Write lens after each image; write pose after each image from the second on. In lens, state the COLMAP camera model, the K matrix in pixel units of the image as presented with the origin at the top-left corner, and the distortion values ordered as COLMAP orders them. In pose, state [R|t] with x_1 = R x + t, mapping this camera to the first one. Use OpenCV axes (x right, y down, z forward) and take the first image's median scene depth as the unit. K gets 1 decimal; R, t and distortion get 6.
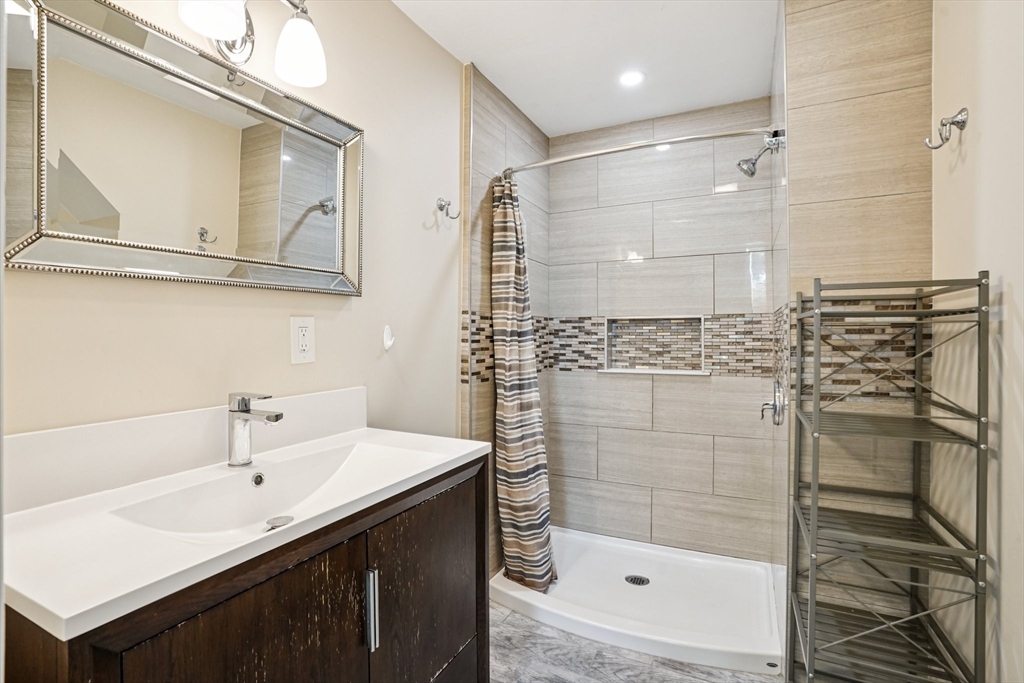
lens RADIAL K [[483.5, 0, 518.6], [0, 483.5, 338.5], [0, 0, 1]] dist [-0.038939, 0.004688]
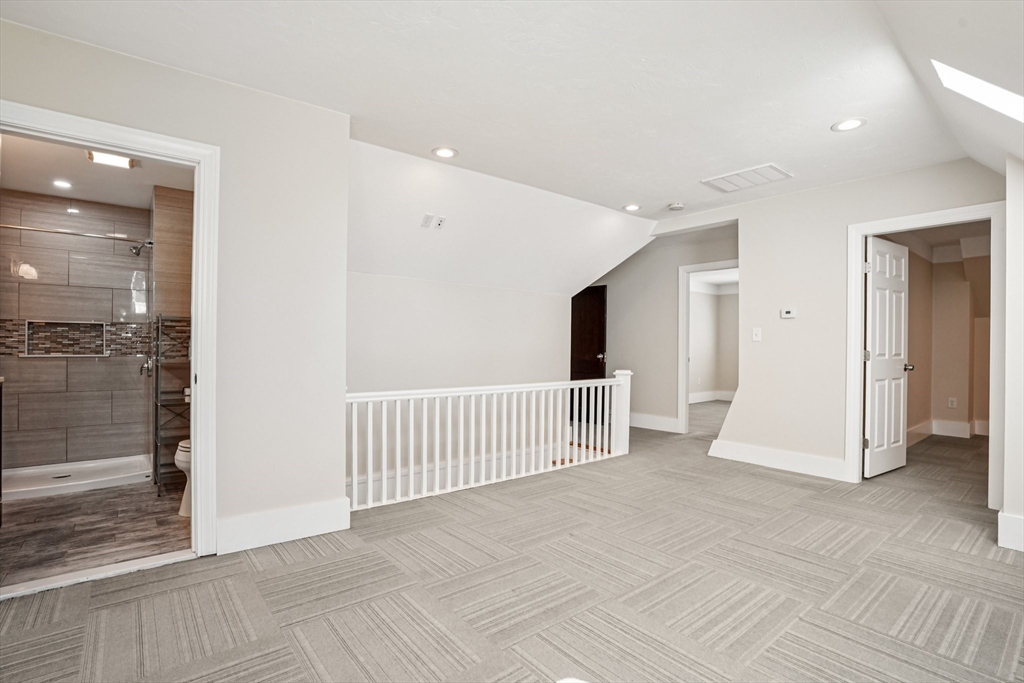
lens RADIAL K [[483.5, 0, 522.5], [0, 483.5, 347.2], [0, 0, 1]] dist [-0.038939, 0.004688]
pose [[0.416653, 0.008101, 0.909029, -0.511482], [-0.005177, 0.999965, -0.006539, 0.042517], [-0.909051, -0.001982, 0.416681, -1.044876]]
